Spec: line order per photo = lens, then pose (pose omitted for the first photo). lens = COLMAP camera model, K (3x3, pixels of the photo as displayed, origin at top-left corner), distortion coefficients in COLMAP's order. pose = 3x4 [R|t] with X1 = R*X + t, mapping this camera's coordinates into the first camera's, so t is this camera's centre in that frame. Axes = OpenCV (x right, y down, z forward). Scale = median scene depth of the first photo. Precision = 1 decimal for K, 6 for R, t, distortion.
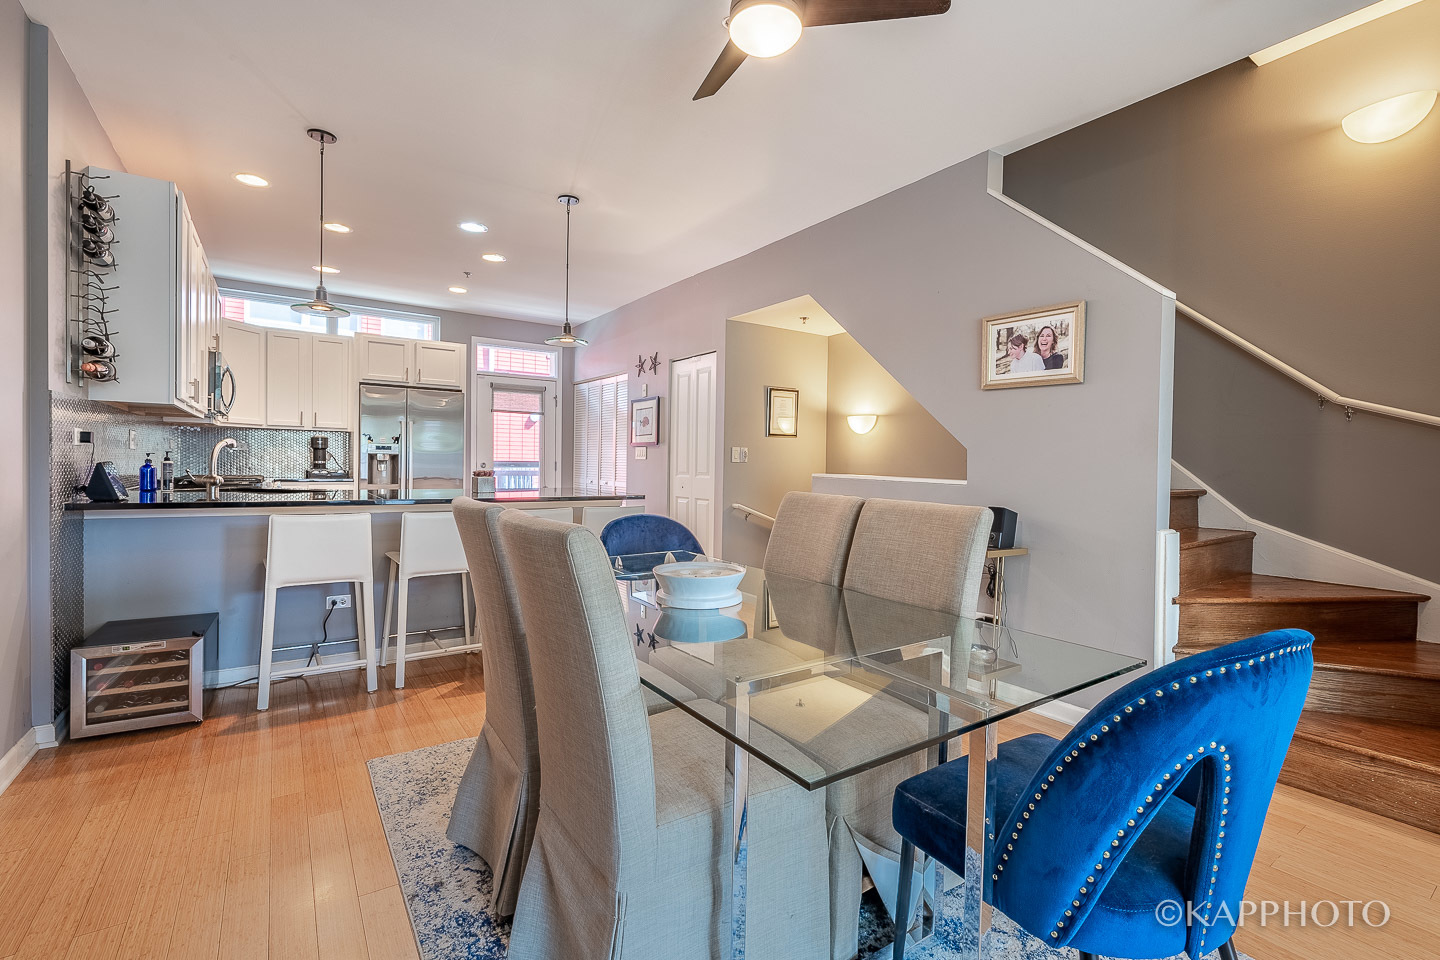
lens RADIAL K [[698.2, 0, 627.8], [0, 698.2, 483.8], [0, 0, 1]] dist [-0.002072, -0.002635]
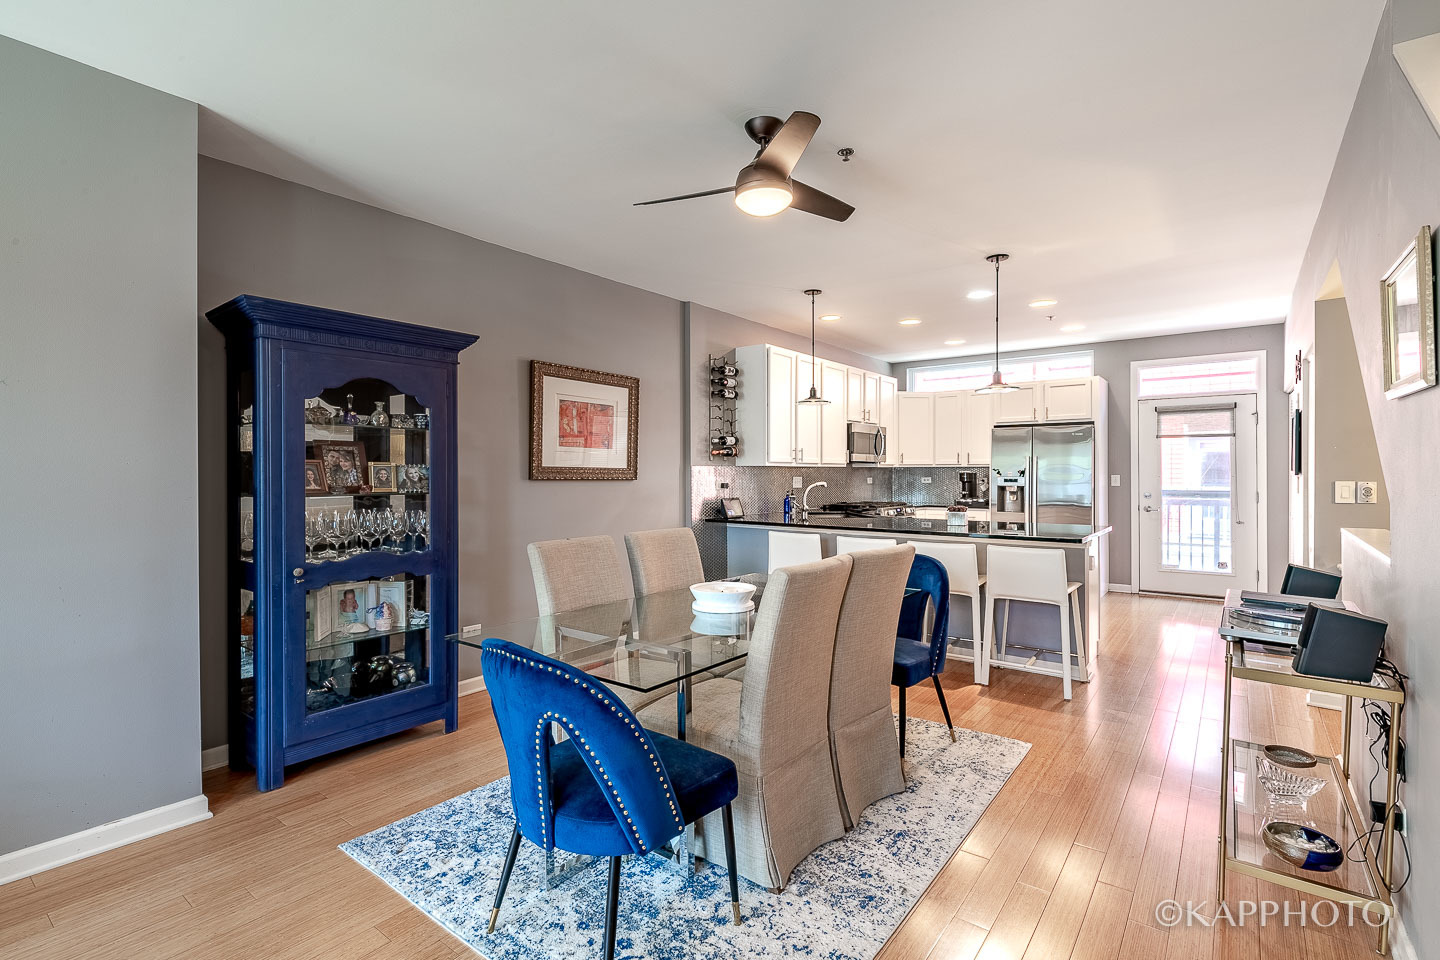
lens RADIAL K [[606.3, 0, 669.9], [0, 606.3, 483.9], [0, 0, 1]] dist [-0.003827, -0.000560]
pose [[0.331258, -0.004959, -0.943527, 0.523232], [-0.017187, 0.999789, -0.011289, -0.032332], [0.943384, 0.019956, 0.331103, 0.179600]]
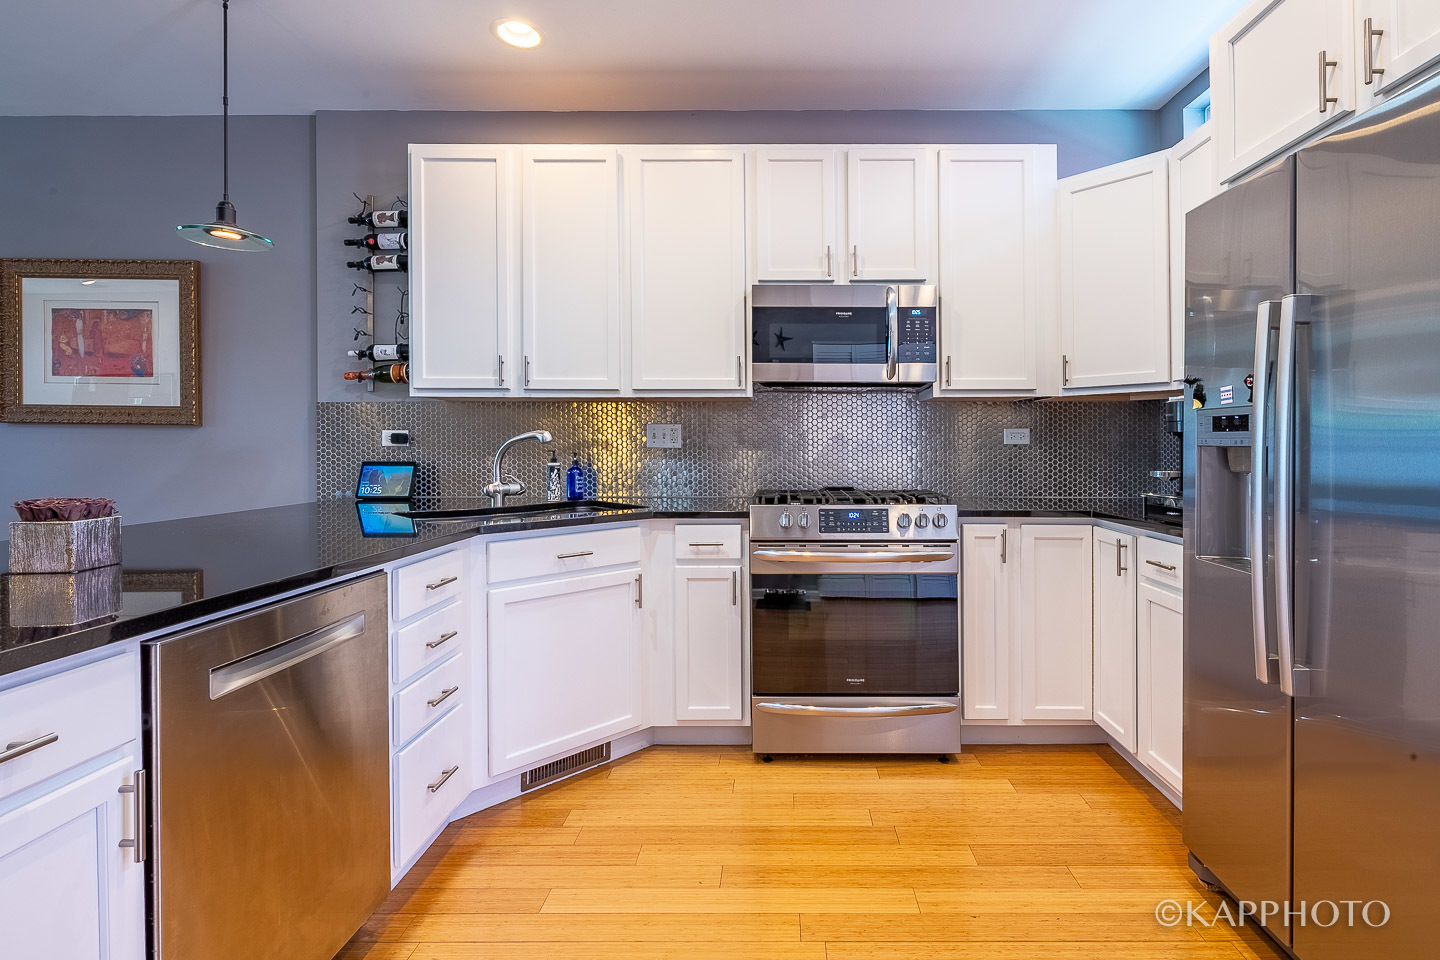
lens RADIAL K [[651.2, 0, 781.2], [0, 651.2, 454.0], [0, 0, 1]] dist [-0.003127, 0.000786]
pose [[-0.458015, -0.009990, -0.888888, -0.099146], [-0.036893, 0.999289, 0.007779, -0.046616], [0.888179, 0.036357, -0.458058, 1.262671]]
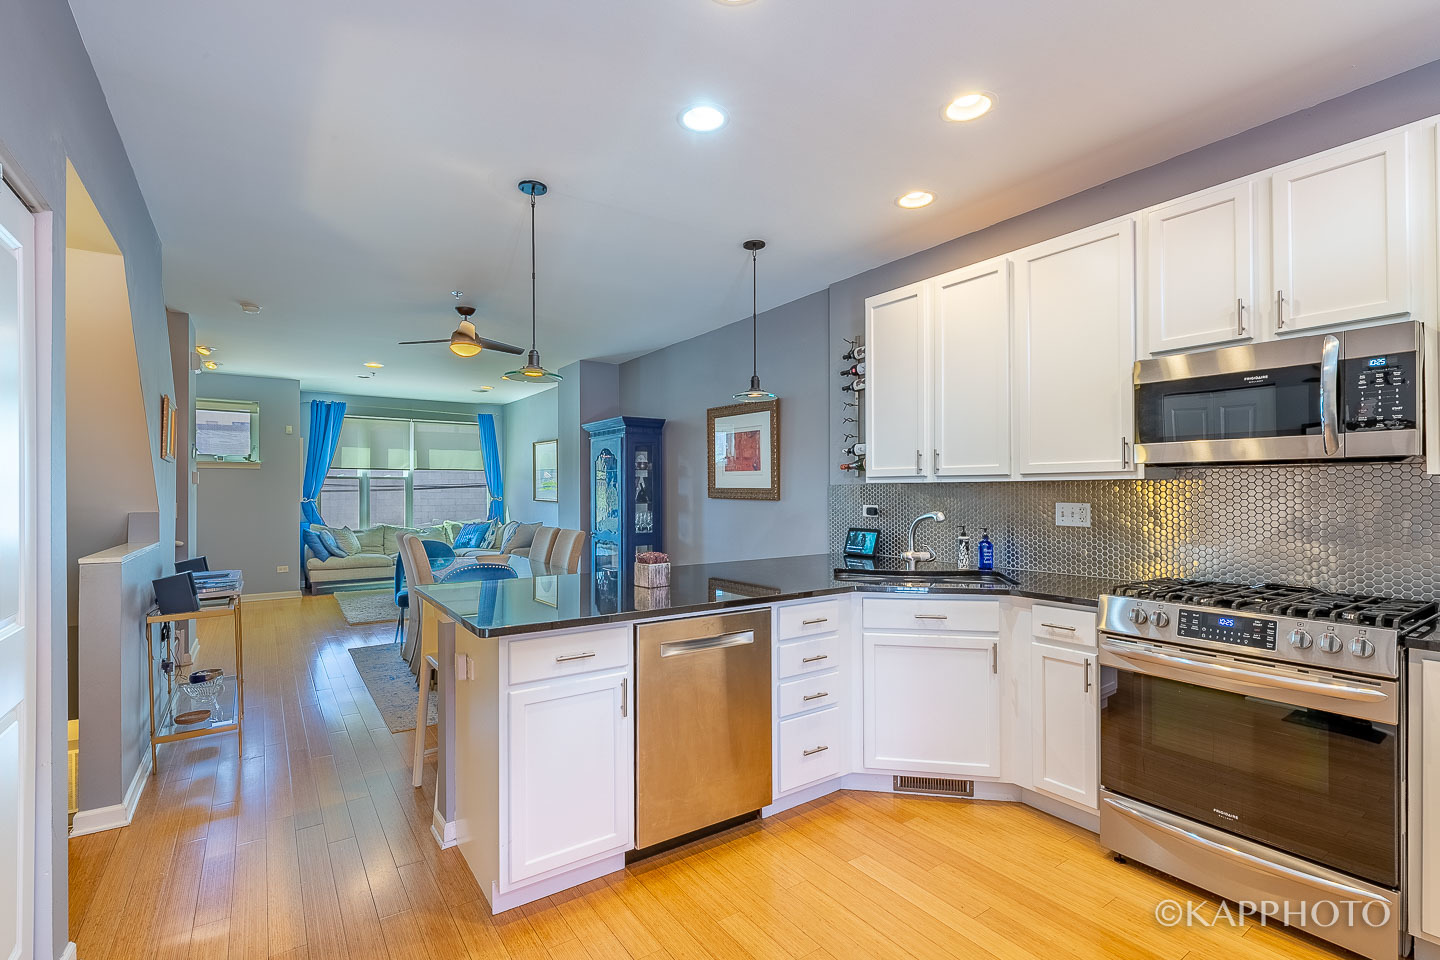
lens RADIAL K [[651.2, 0, 712.4], [0, 651.2, 499.4], [0, 0, 1]] dist [-0.003127, 0.000786]
pose [[-0.992574, -0.015502, -0.120654, -0.179906], [-0.020412, 0.999008, 0.039570, -0.088403], [0.119921, 0.041739, -0.991906, 1.464459]]
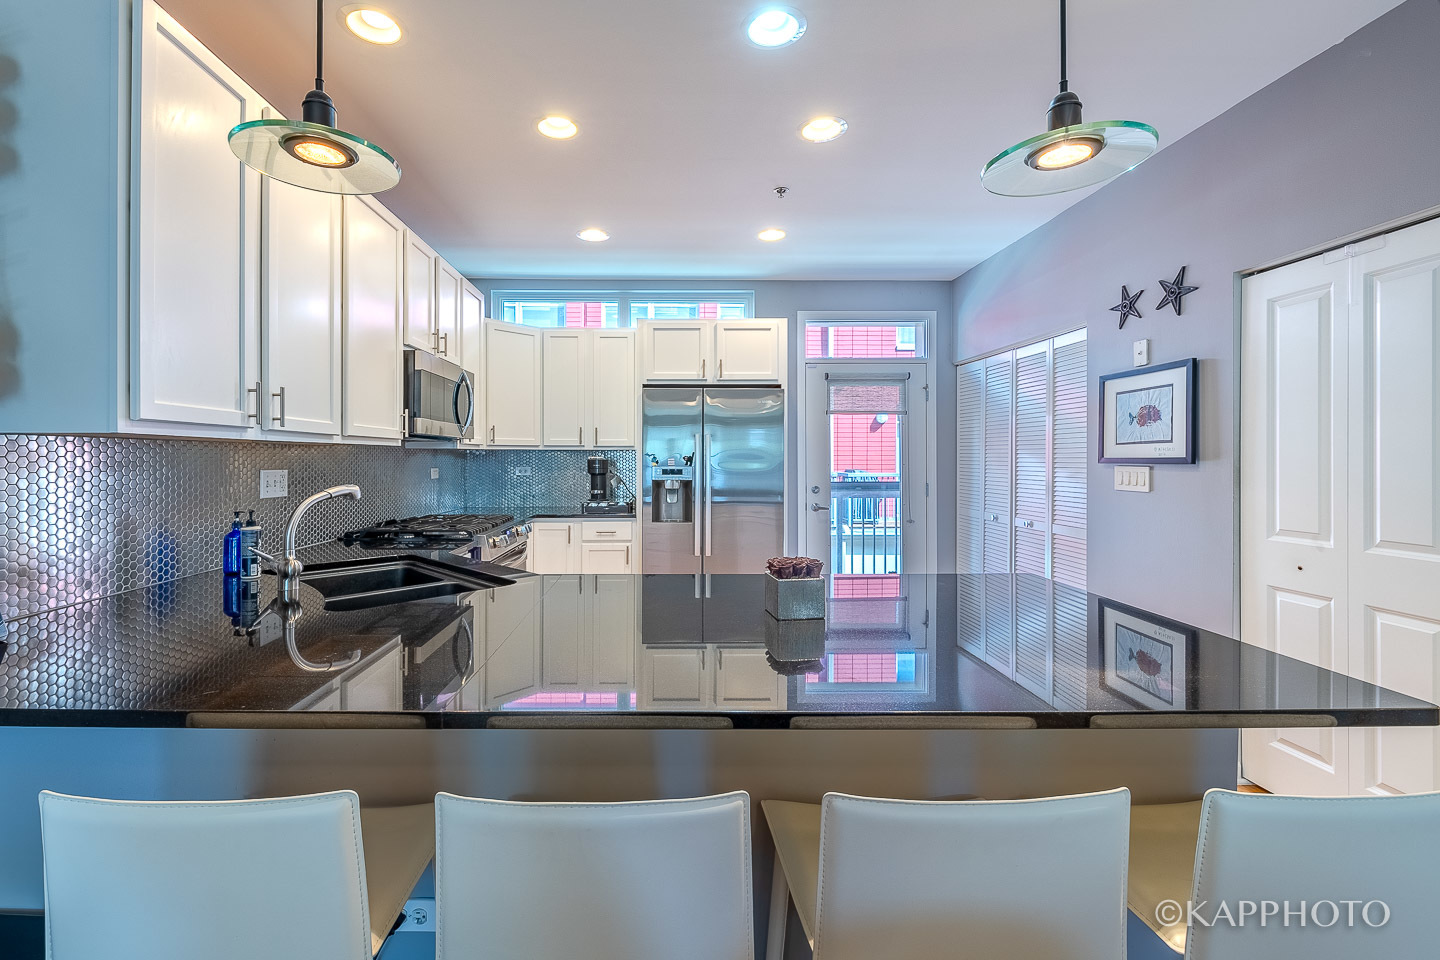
lens RADIAL K [[591.4, 0, 646.7], [0, 591.4, 459.3], [0, 0, 1]] dist [0.003422, -0.000072]
pose [[0.876604, -0.019285, -0.480825, -0.102688], [0.004076, 0.999458, -0.032657, -0.057941], [0.481195, 0.026668, 0.876208, 0.583314]]
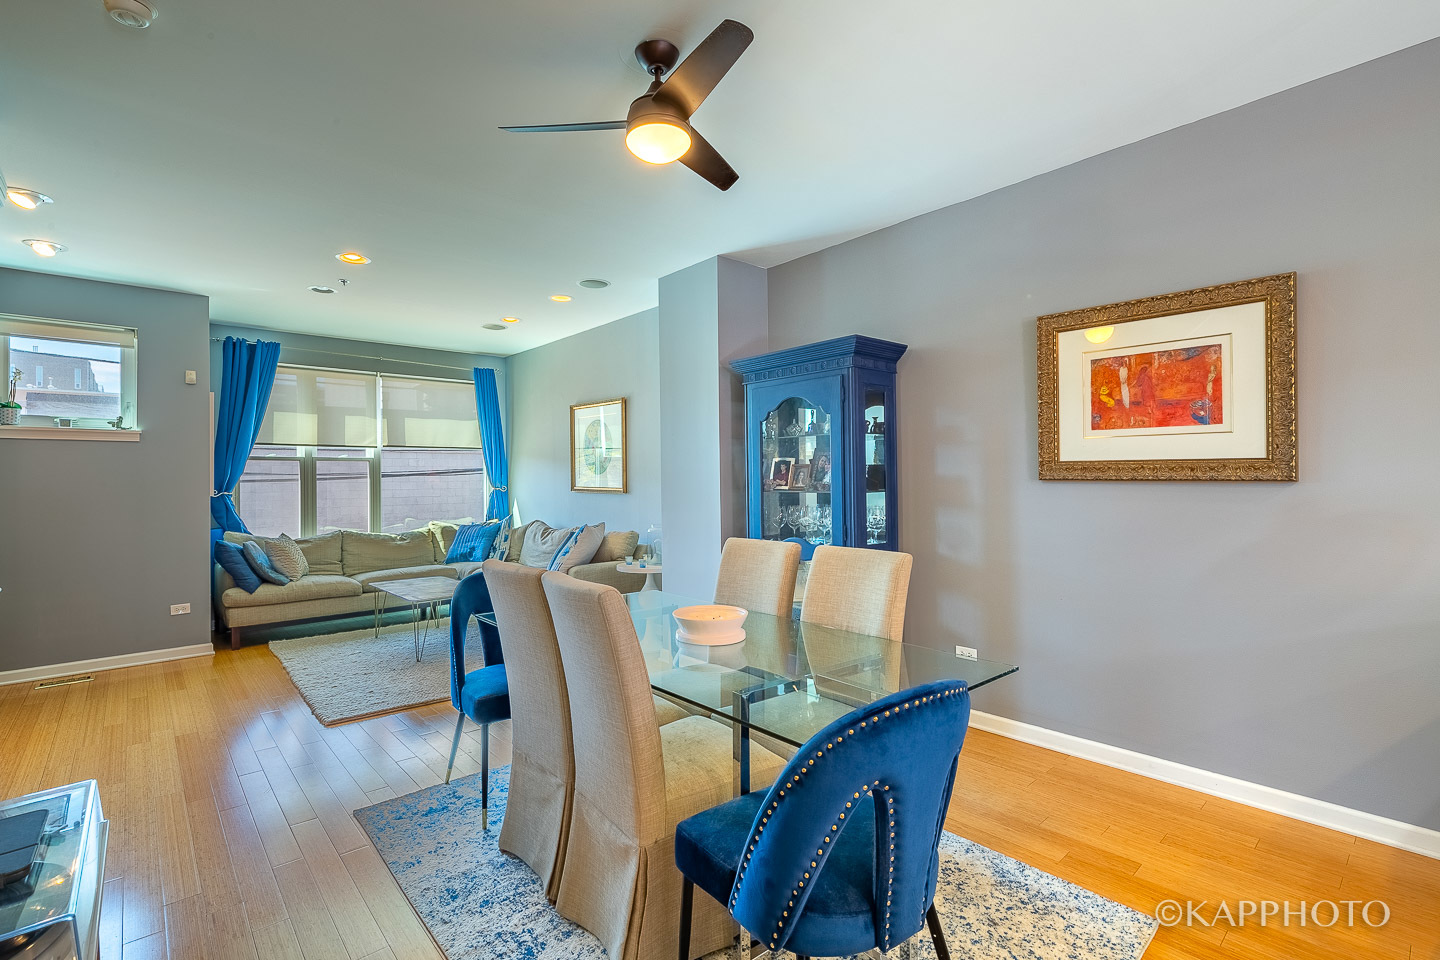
lens RADIAL K [[651.2, 0, 695.6], [0, 651.2, 482.7], [0, 0, 1]] dist [-0.003127, 0.000786]
pose [[-0.974008, -0.007305, -0.226397, 0.164539], [-0.014168, 0.999488, 0.028705, -0.055424], [0.226072, 0.031166, -0.973612, 0.834606]]
